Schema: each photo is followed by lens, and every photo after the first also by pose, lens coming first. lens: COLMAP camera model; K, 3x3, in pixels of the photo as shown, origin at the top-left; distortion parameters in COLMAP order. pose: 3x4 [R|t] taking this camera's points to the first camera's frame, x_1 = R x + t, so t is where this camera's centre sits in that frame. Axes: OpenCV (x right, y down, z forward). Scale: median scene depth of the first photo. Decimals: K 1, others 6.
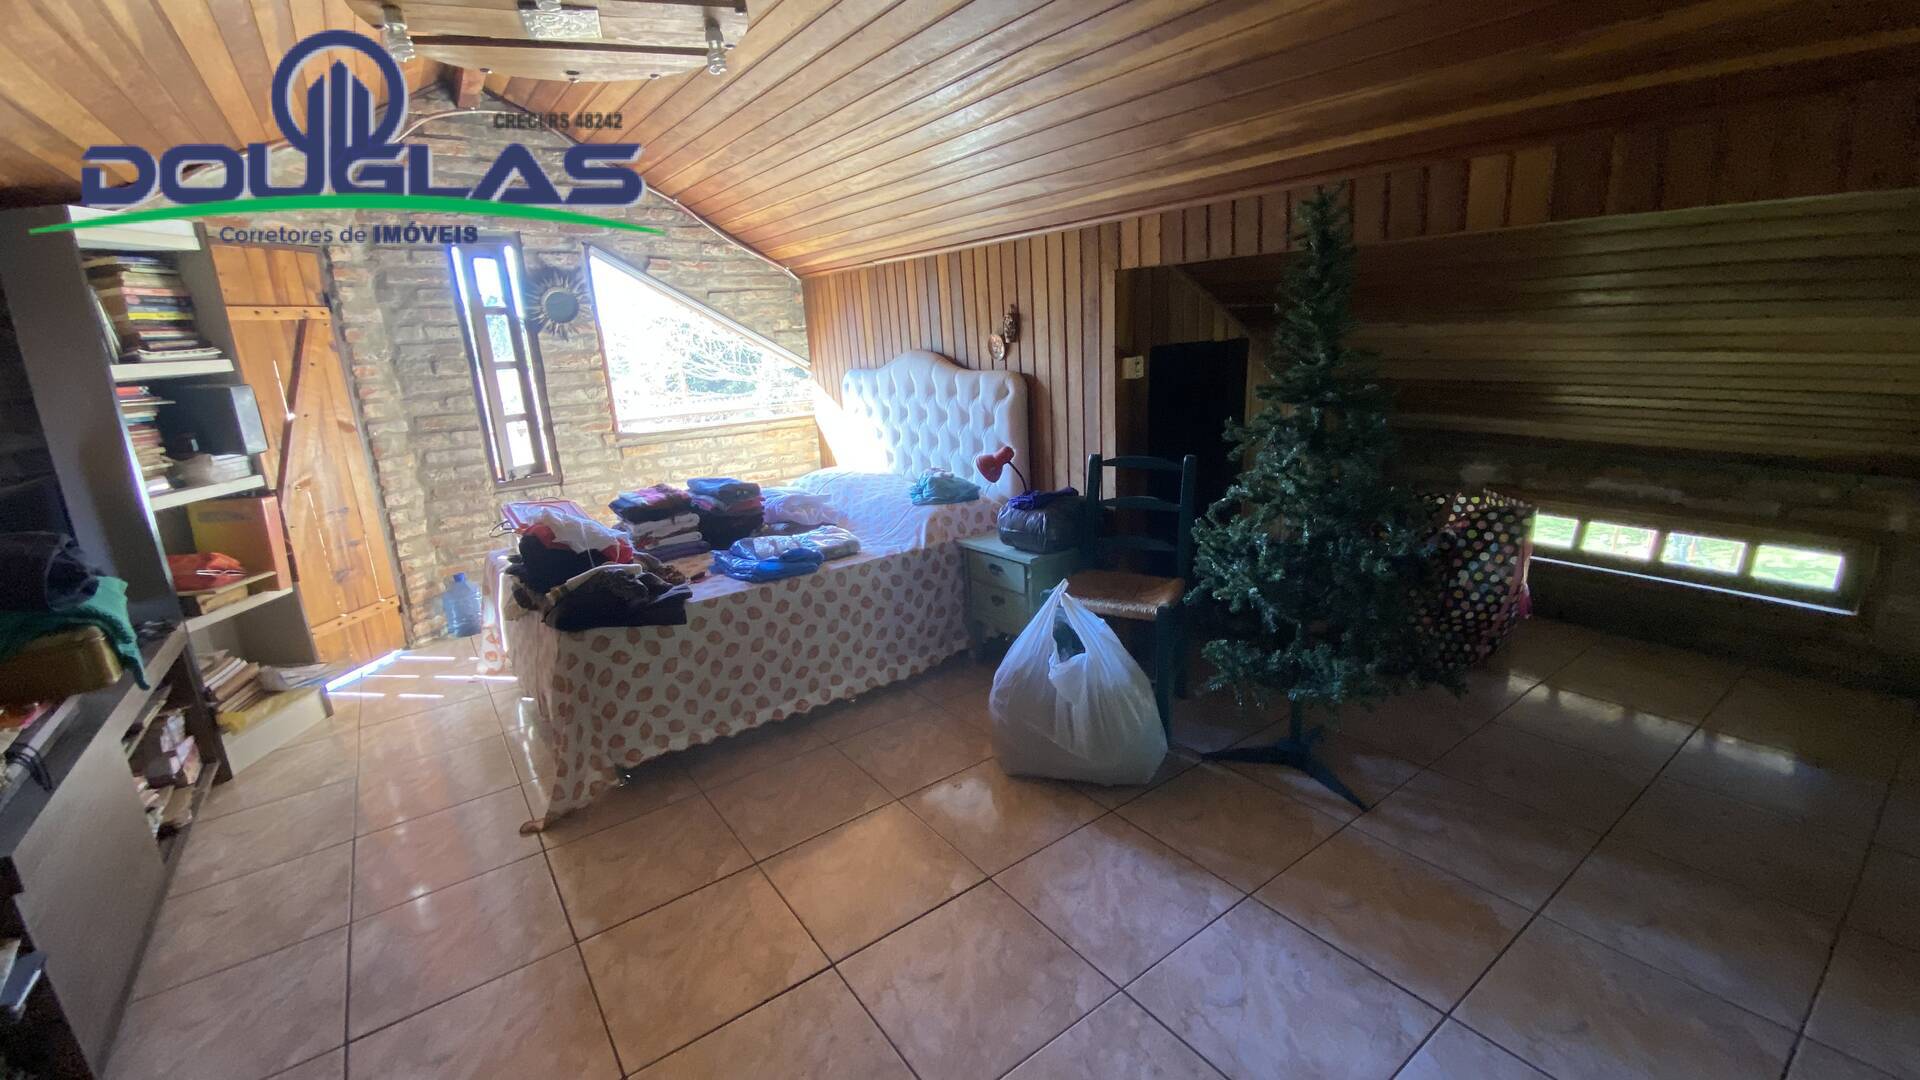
lens RADIAL K [[784.0, 0, 963.6], [0, 784.0, 552.0], [0, 0, 1]] dist [0.033674, -0.027847]
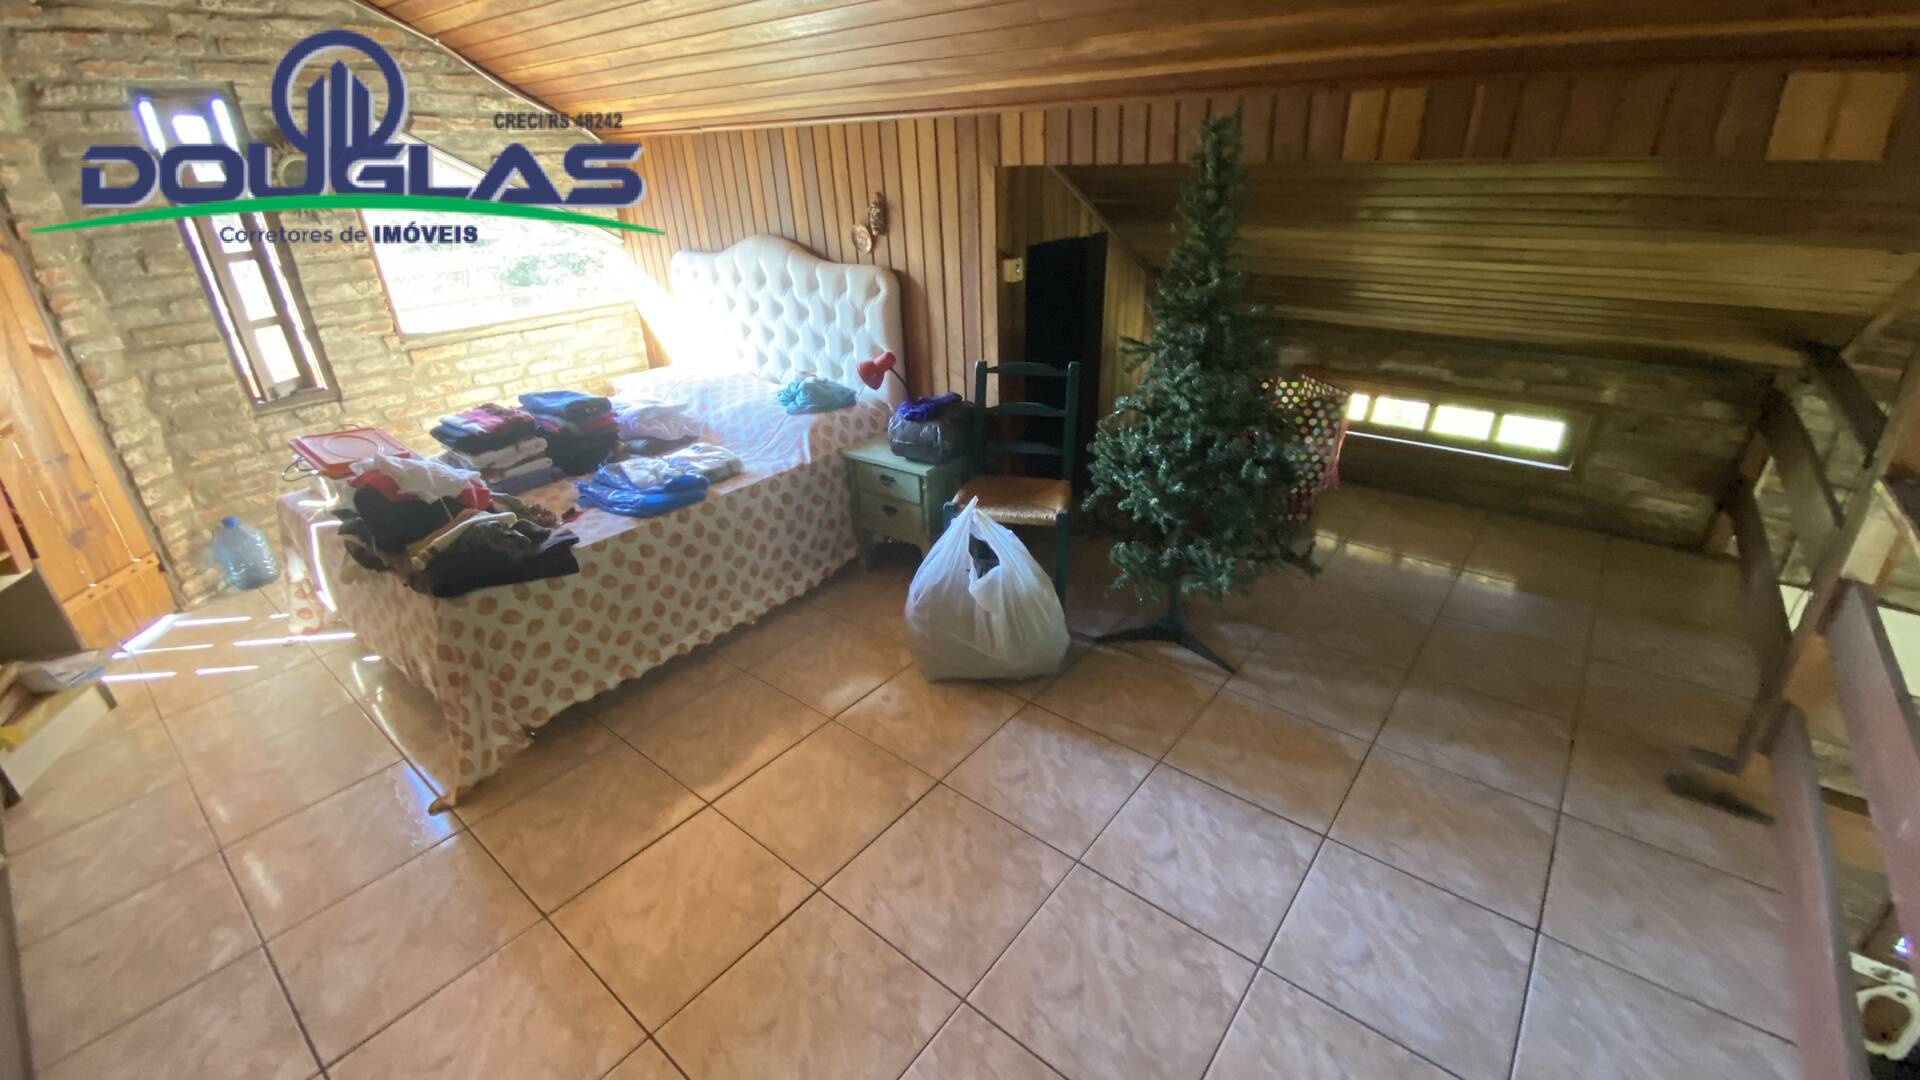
lens RADIAL K [[784.0, 0, 963.6], [0, 784.0, 552.0], [0, 0, 1]] dist [0.033674, -0.027847]
pose [[0.967686, -0.093673, 0.234114, -0.106549], [0.050478, 0.981608, 0.184113, -0.066533], [-0.247055, -0.166346, 0.954617, 0.002862]]
